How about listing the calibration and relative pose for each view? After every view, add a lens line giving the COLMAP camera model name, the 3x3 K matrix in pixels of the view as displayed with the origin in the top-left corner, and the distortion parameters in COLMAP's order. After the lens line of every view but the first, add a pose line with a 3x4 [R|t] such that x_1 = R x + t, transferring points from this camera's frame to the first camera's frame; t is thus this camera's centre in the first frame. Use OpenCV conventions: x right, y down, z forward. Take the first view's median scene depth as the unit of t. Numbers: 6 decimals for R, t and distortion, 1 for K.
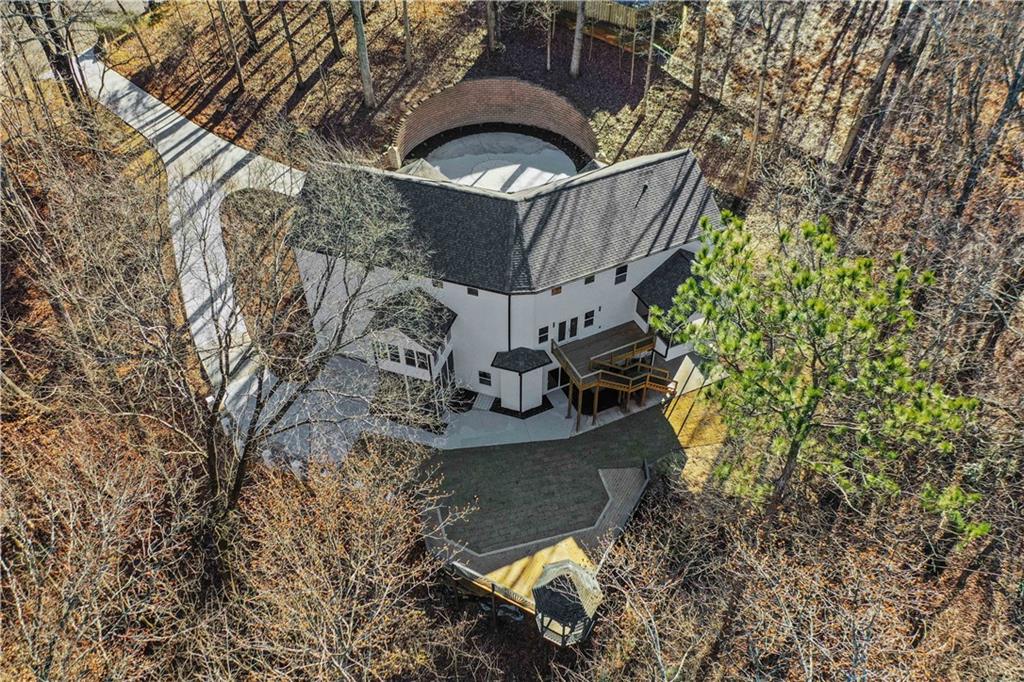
lens RADIAL K [[801.9, 0, 513.8], [0, 801.9, 337.7], [0, 0, 1]] dist [-0.011243, -0.006980]
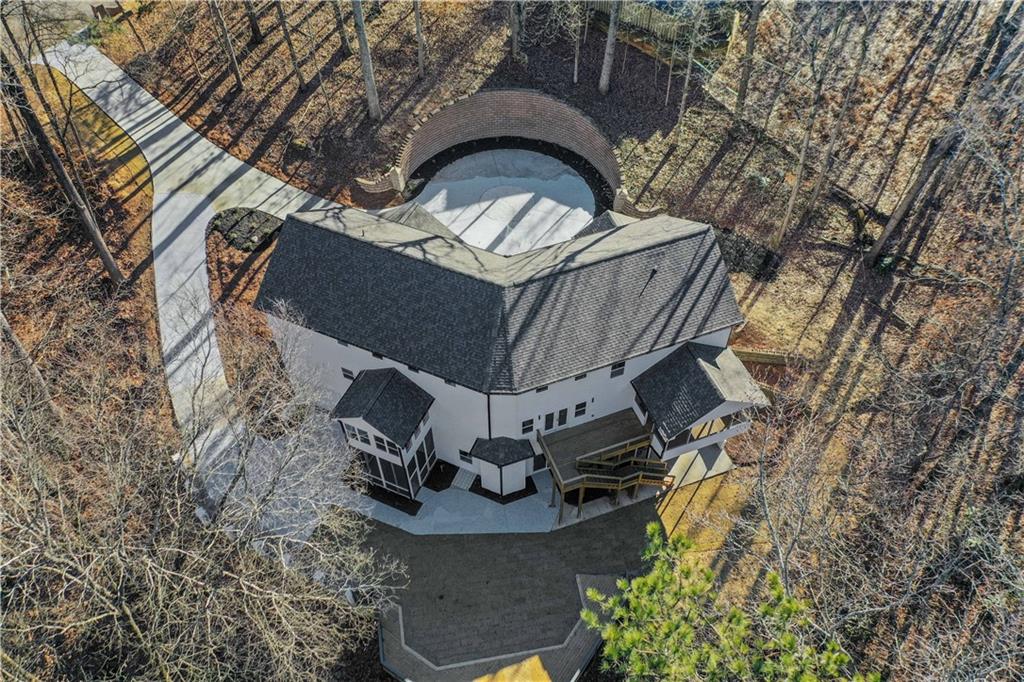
lens RADIAL K [[792.4, 0, 510.7], [0, 792.4, 344.5], [0, 0, 1]] dist [-0.005035, -0.003796]
pose [[0.995511, 0.073999, -0.059007, 0.047229], [-0.066808, 0.991034, 0.115708, -0.147083], [0.067040, -0.111246, 0.991529, 0.084577]]
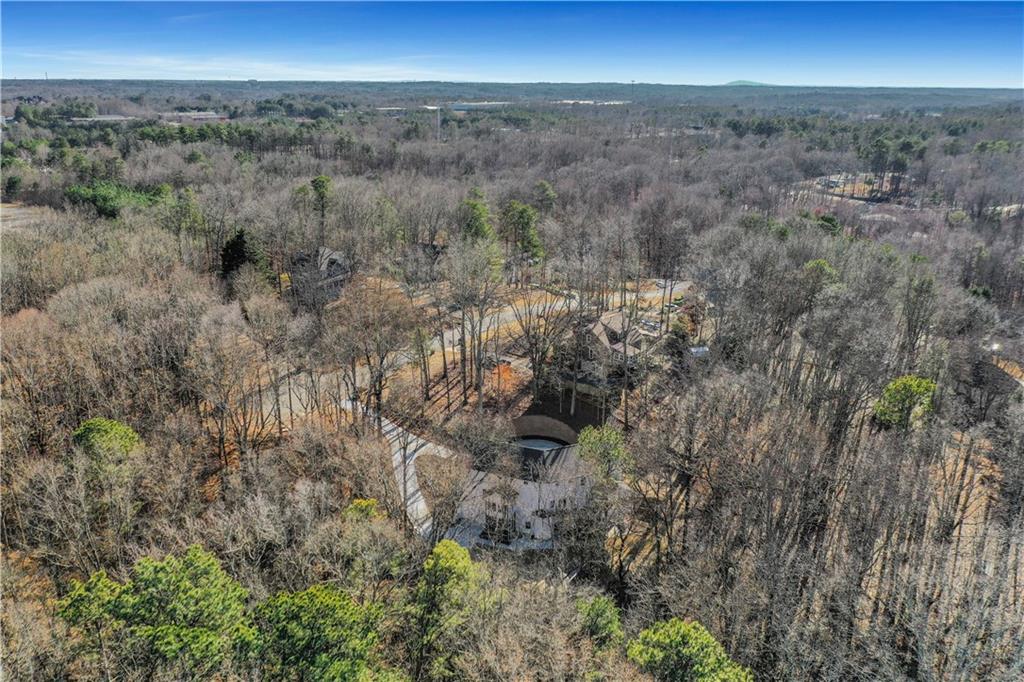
lens RADIAL K [[792.4, 0, 510.7], [0, 792.4, 344.5], [0, 0, 1]] dist [-0.005035, -0.003796]
pose [[0.998094, 0.036636, -0.049657, 0.007764], [-0.054774, 0.896592, -0.439457, 0.480775], [0.028422, 0.441339, 0.896890, -1.085607]]
